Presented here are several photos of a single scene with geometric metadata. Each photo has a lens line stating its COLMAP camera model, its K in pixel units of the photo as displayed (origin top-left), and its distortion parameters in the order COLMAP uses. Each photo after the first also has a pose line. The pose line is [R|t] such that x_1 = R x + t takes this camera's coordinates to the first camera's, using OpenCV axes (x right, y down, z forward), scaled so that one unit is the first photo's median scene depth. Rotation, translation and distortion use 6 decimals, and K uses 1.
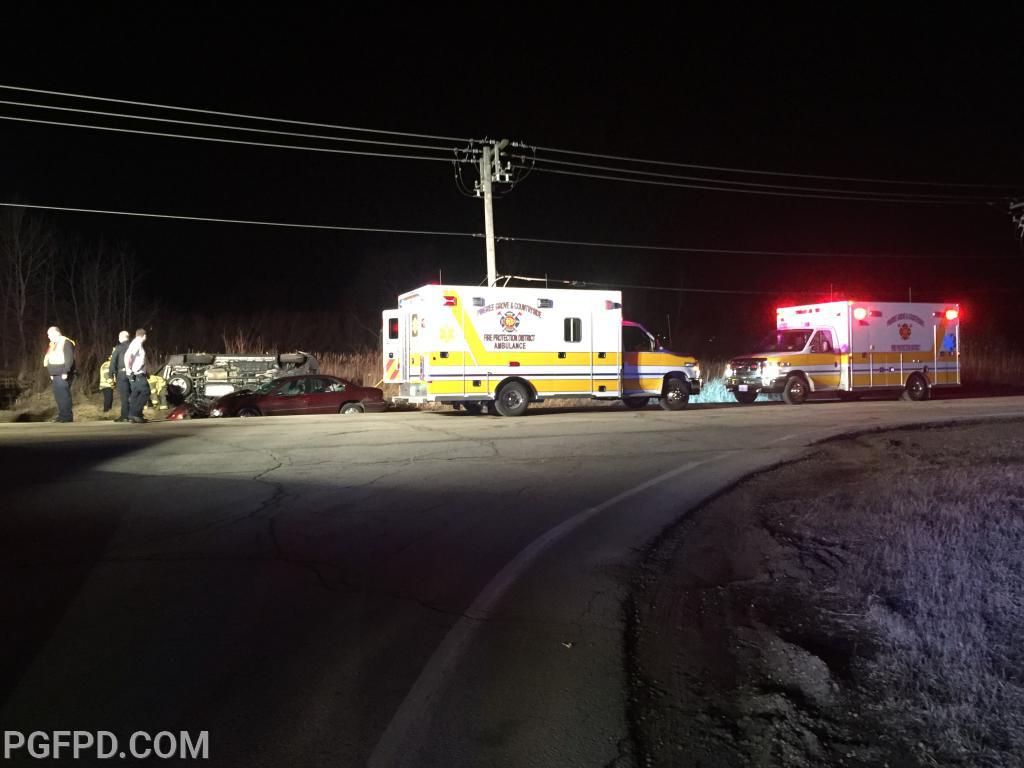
lens RADIAL K [[869.7, 0, 513.0], [0, 869.7, 382.1], [0, 0, 1]] dist [0.058428, -0.074063]
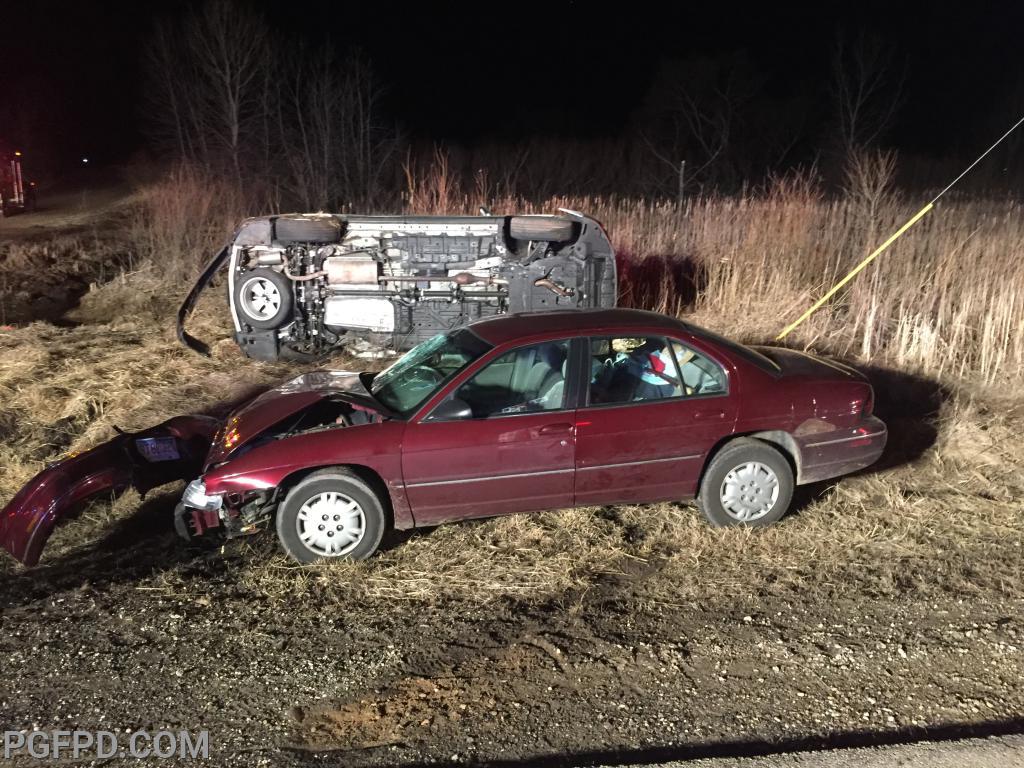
lens RADIAL K [[869.7, 0, 513.0], [0, 869.7, 385.7], [0, 0, 1]] dist [0.058428, -0.074063]
pose [[0.952100, 0.066470, -0.298474, -0.269451], [-0.009480, 0.982035, 0.188460, -0.055900], [0.305639, -0.176603, 0.935626, 1.147271]]
